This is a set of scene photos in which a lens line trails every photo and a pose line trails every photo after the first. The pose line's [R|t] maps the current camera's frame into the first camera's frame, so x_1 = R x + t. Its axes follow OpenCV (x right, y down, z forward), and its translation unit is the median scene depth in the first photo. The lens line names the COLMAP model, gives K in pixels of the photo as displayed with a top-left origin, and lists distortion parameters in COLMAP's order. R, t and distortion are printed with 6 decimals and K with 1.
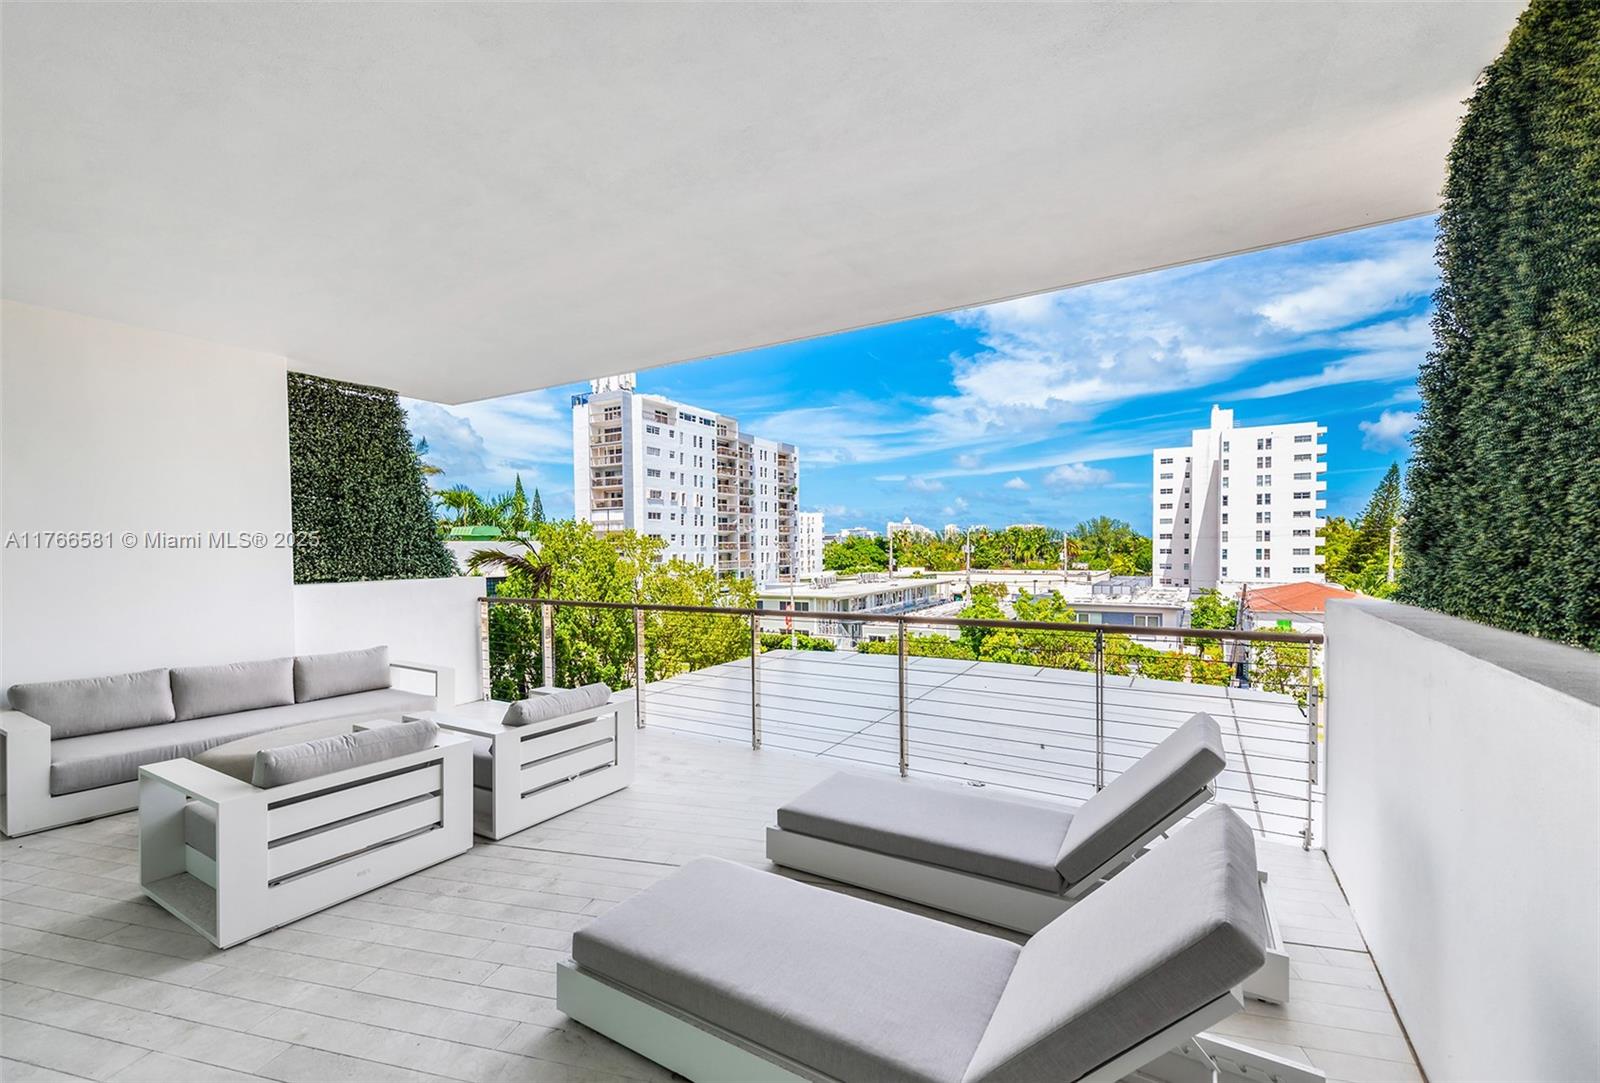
lens RADIAL K [[658.1, 0, 799.6], [0, 658.1, 568.2], [0, 0, 1]] dist [0.015915, -0.000241]
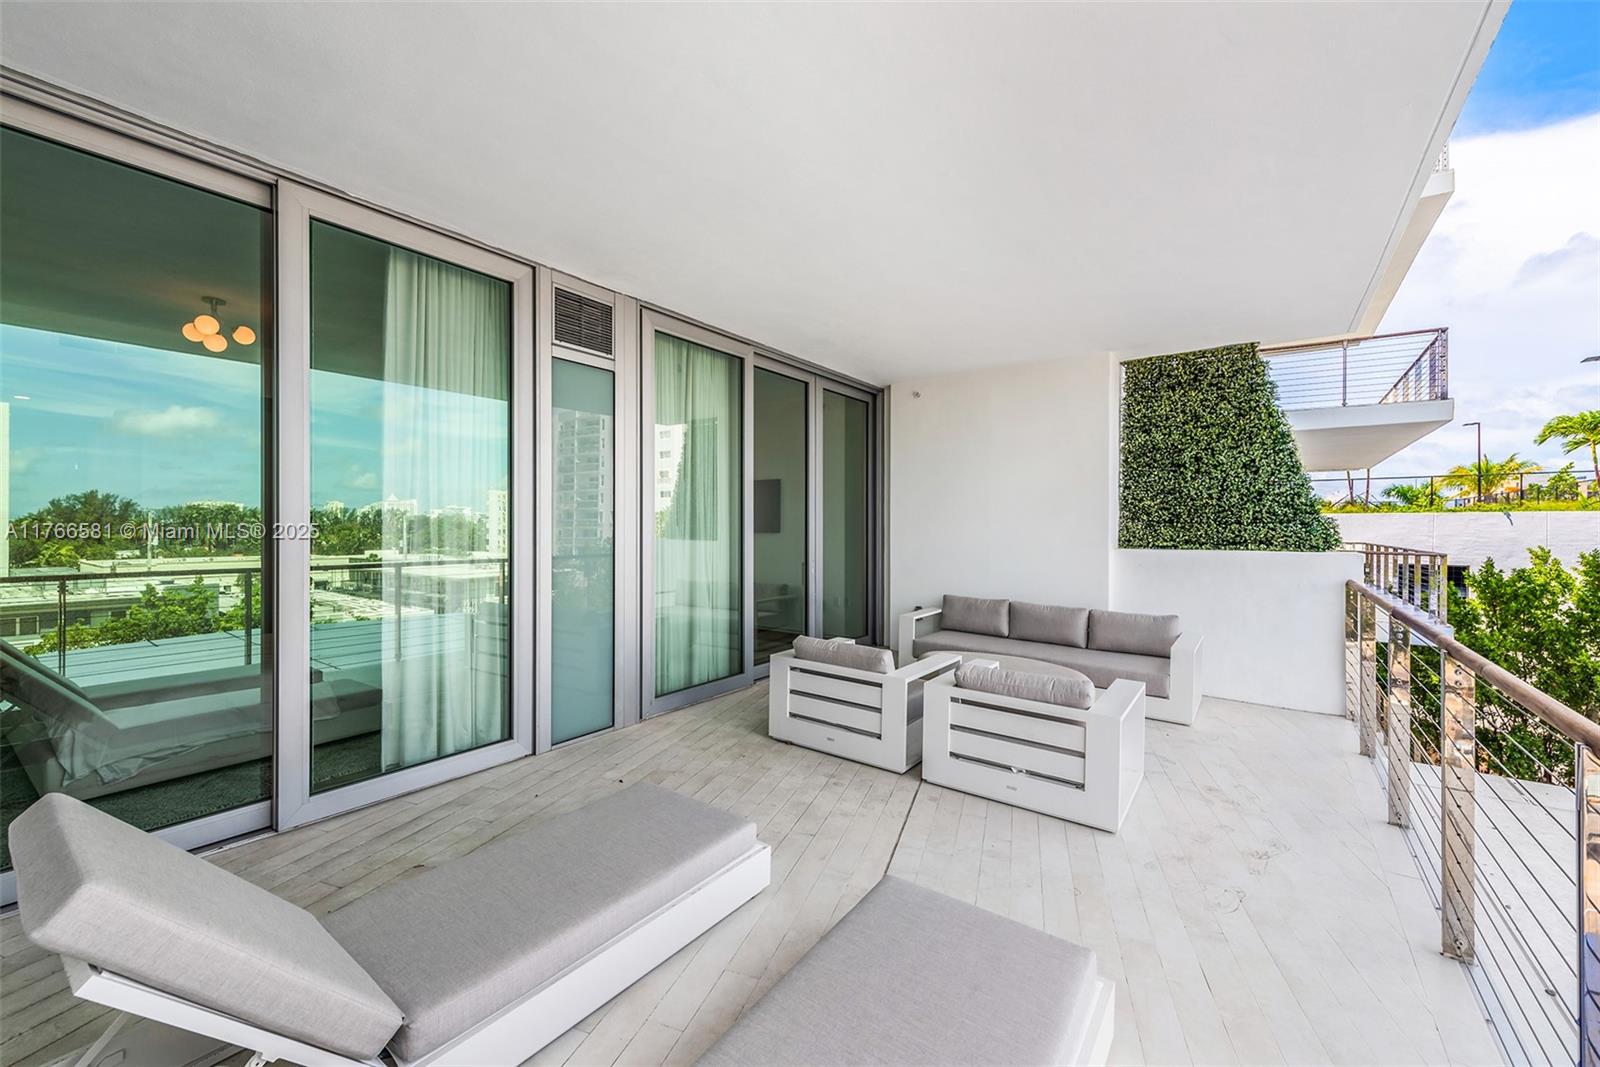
lens RADIAL K [[639.8, 0, 798.7], [0, 639.8, 526.5], [0, 0, 1]] dist [0.020242, -0.006856]
pose [[-0.088671, 0.009477, -0.996016, 0.428216], [-0.030624, 0.999456, 0.012236, -0.010196], [0.995590, 0.031587, -0.088333, 0.613064]]
